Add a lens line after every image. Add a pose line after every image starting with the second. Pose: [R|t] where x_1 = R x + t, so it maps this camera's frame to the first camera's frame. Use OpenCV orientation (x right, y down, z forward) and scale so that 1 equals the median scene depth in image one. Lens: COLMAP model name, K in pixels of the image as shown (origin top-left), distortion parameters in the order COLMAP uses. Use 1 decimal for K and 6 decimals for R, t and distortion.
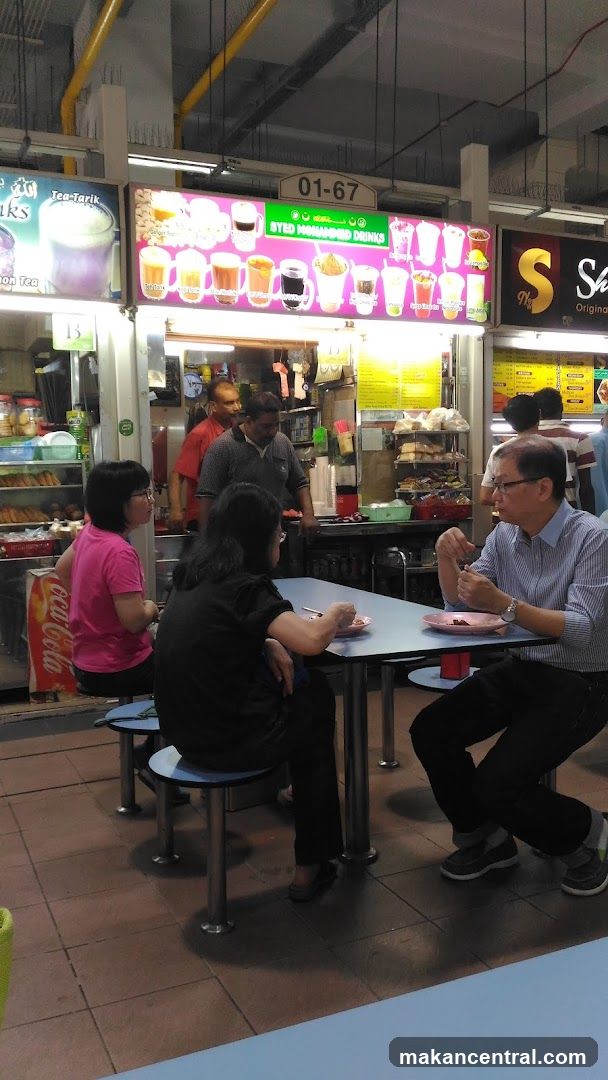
lens RADIAL K [[915.8, 0, 304.0], [0, 915.8, 540.0], [0, 0, 1]] dist [0.094390, -0.003554]
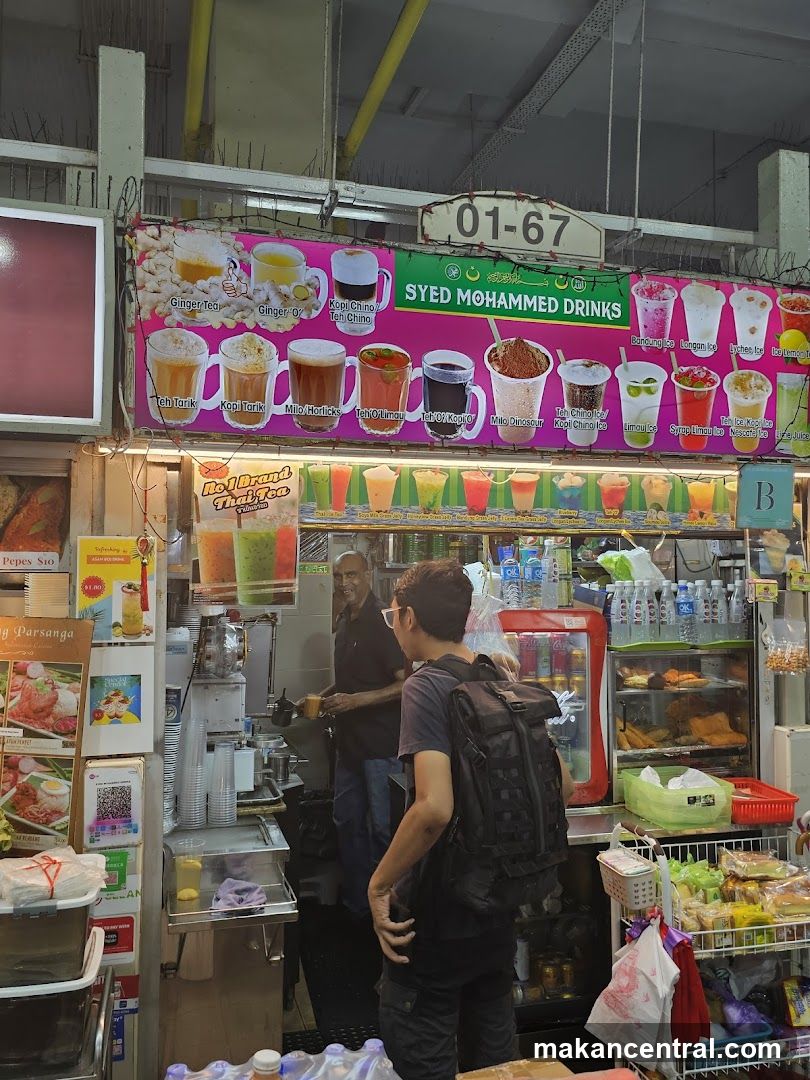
lens RADIAL K [[970.3, 0, 410.4], [0, 970.3, 559.5], [0, 0, 1]] dist [0.073194, -0.013088]
pose [[0.989236, 0.014353, -0.145625, 0.050826], [-0.029316, 0.994442, -0.101126, -0.119432], [0.143364, 0.104307, 0.984158, 0.436055]]
